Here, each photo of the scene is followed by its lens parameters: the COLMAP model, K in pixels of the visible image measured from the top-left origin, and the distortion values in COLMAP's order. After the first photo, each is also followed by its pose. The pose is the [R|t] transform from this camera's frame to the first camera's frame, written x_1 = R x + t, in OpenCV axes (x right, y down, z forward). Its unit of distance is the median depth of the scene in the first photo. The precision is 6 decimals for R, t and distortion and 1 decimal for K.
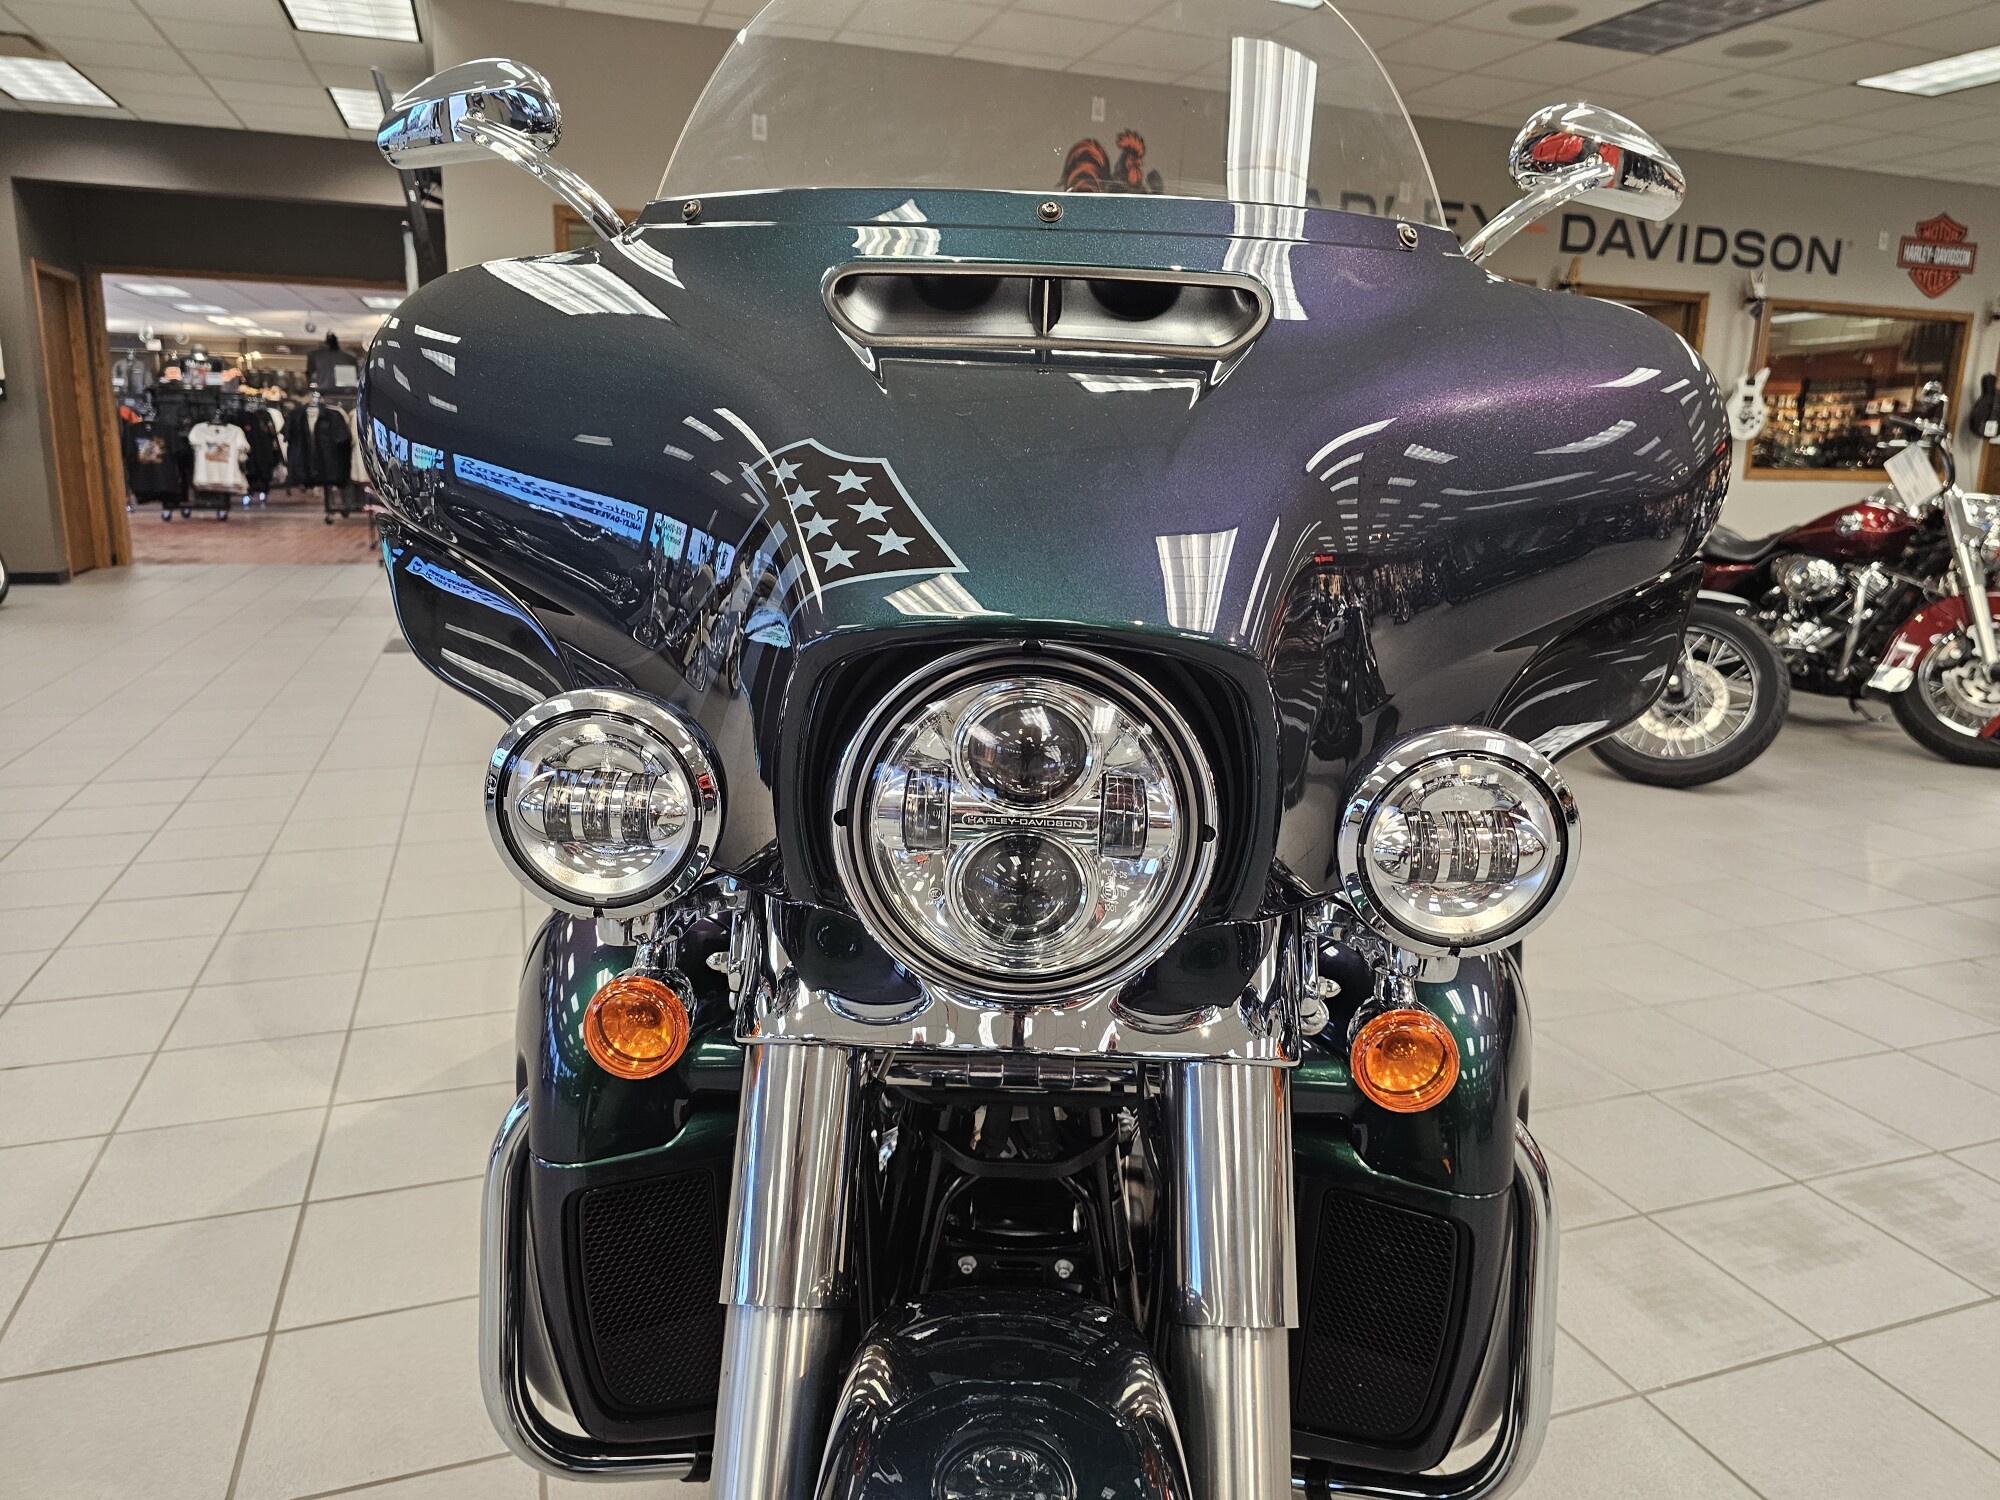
lens RADIAL K [[1359.0, 0, 1020.7], [0, 1359.0, 755.5], [0, 0, 1]] dist [0.031827, -0.033853]
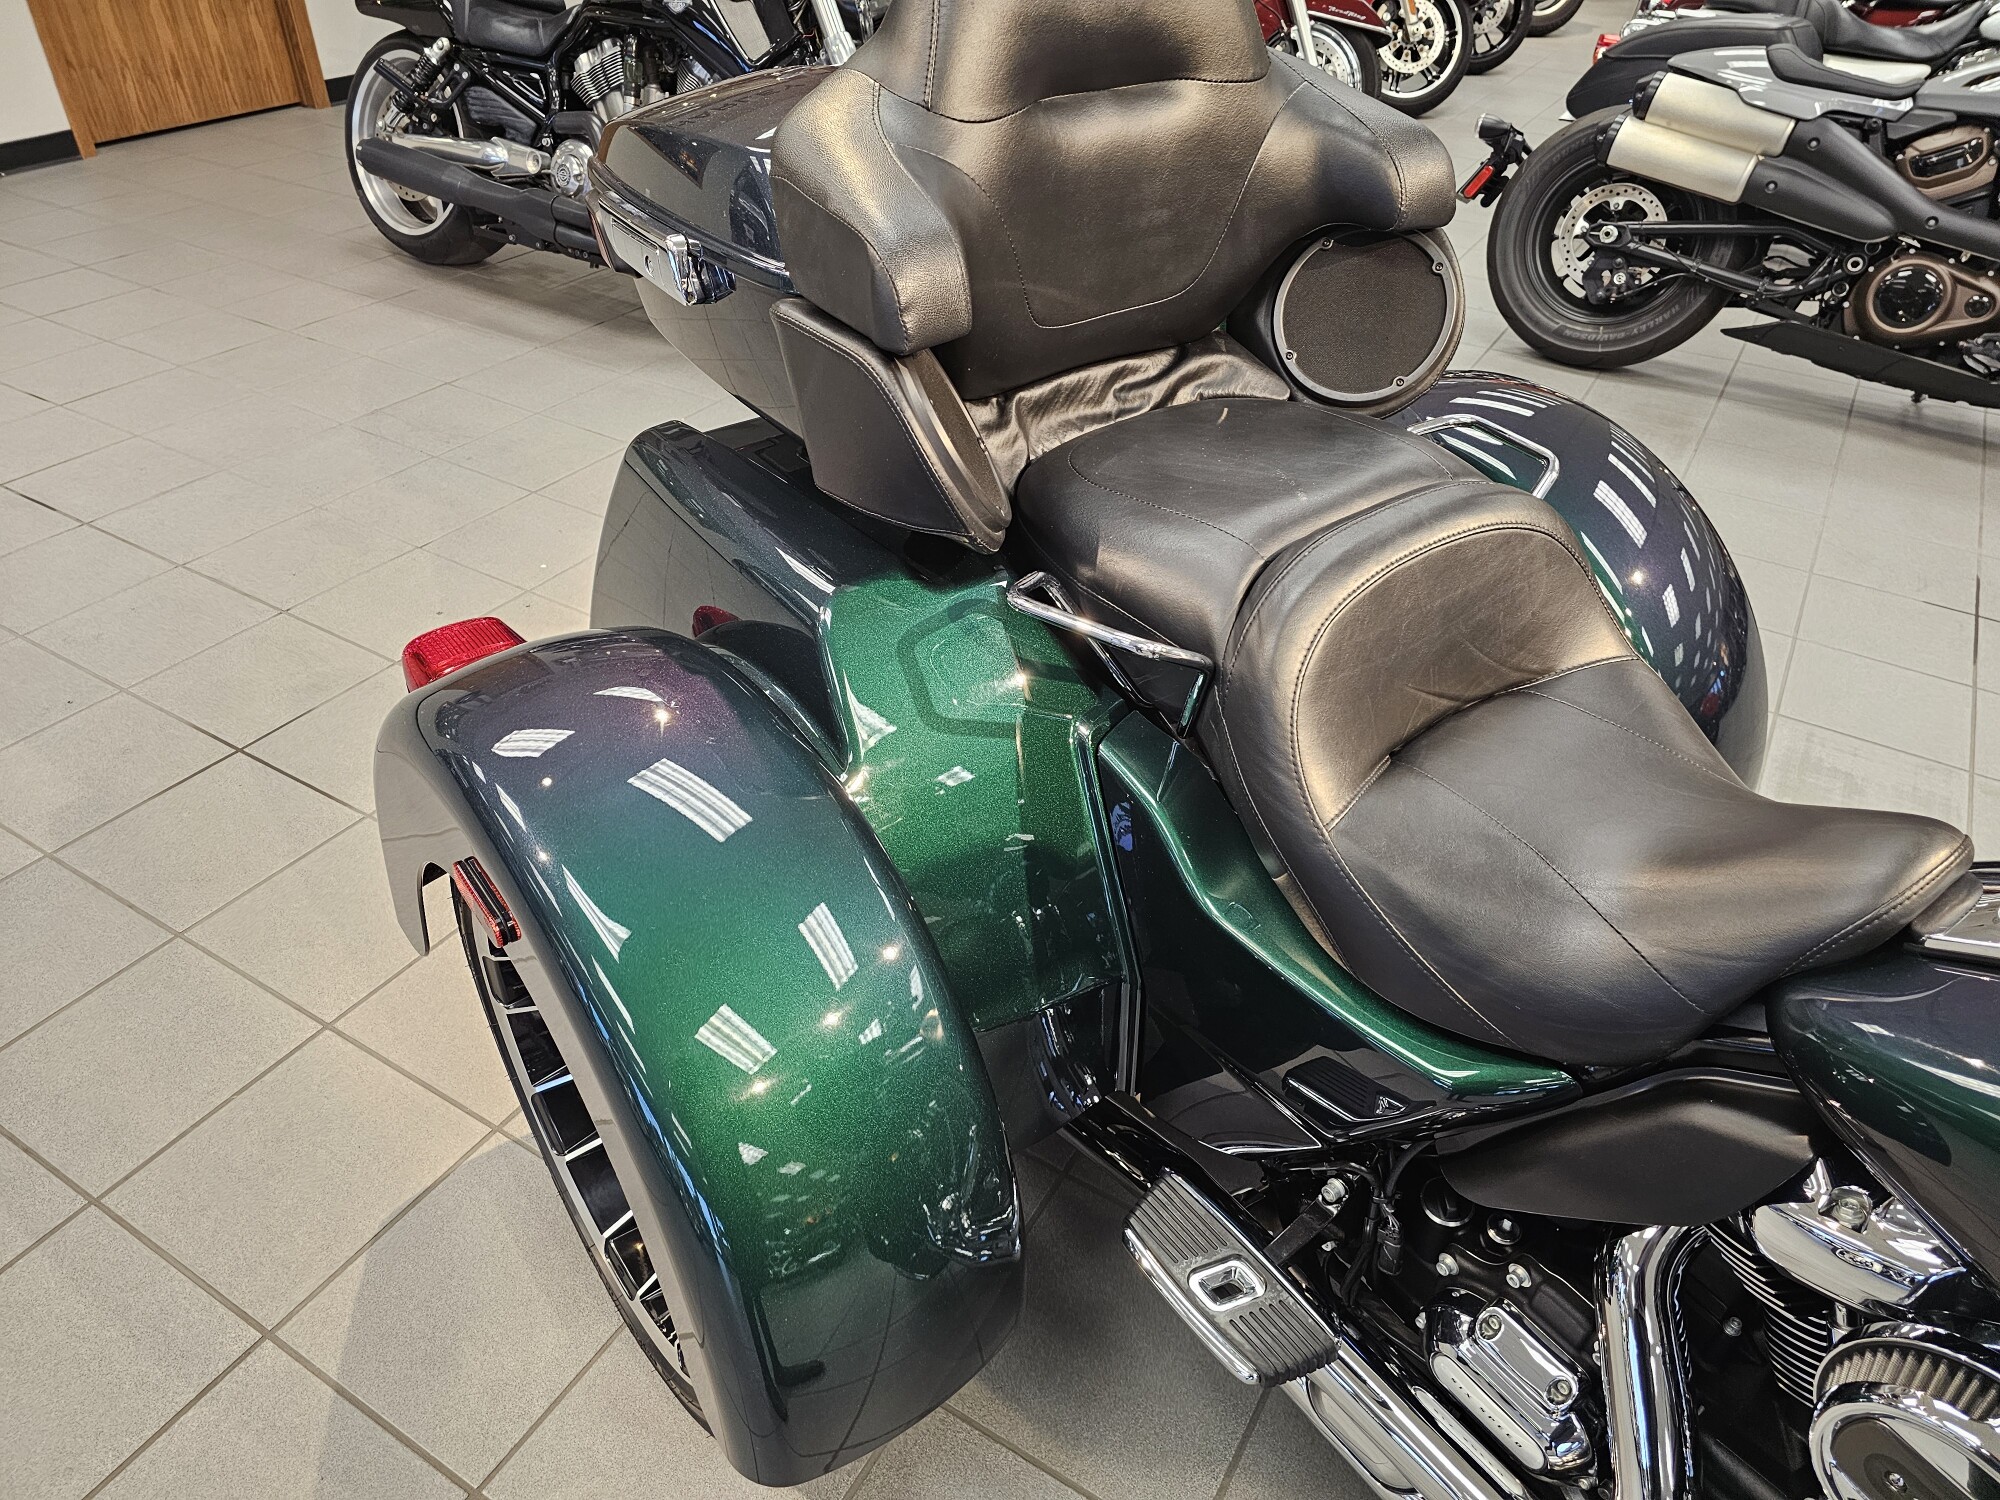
lens RADIAL K [[1355.3, 0, 1001.1], [0, 1355.3, 754.2], [0, 0, 1]] dist [0.034493, -0.033230]
pose [[0.780420, -0.376745, 0.499007, -0.412029], [0.126670, 0.876801, 0.463869, -0.305162], [-0.612291, -0.298804, 0.731995, 0.654510]]
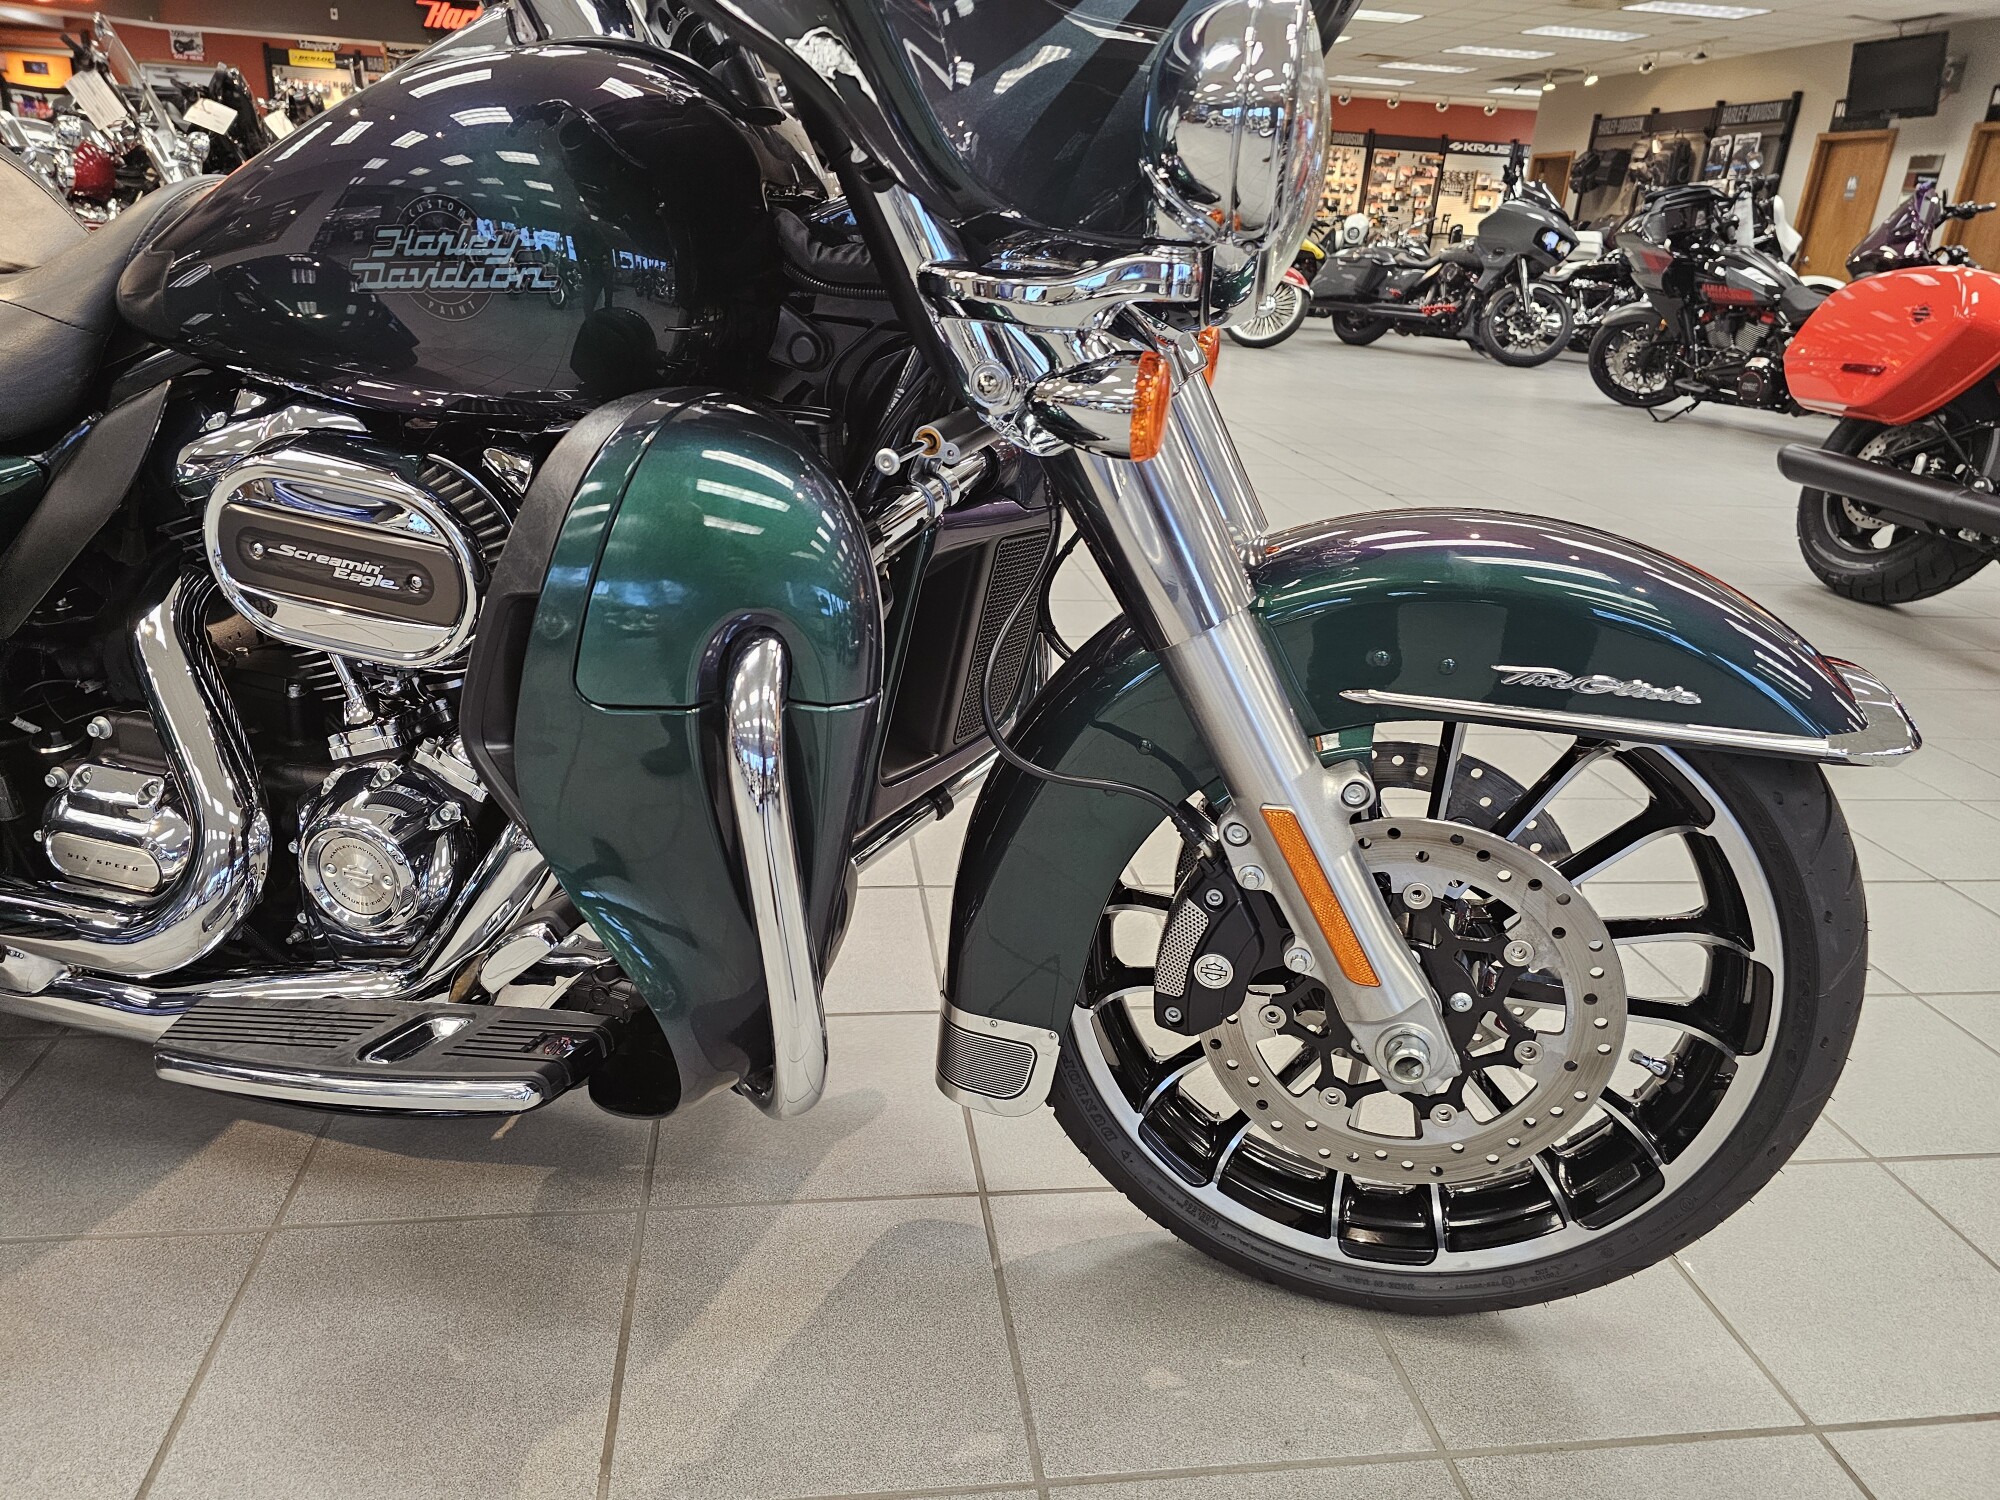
lens RADIAL K [[1353.5, 0, 978.7], [0, 1353.5, 749.0], [0, 0, 1]] dist [0.033291, -0.028376]
pose [[0.217930, -0.363914, 0.905579, -0.502319], [0.165260, 0.928242, 0.333251, 0.037958], [-0.961871, 0.077031, 0.262432, 0.355055]]
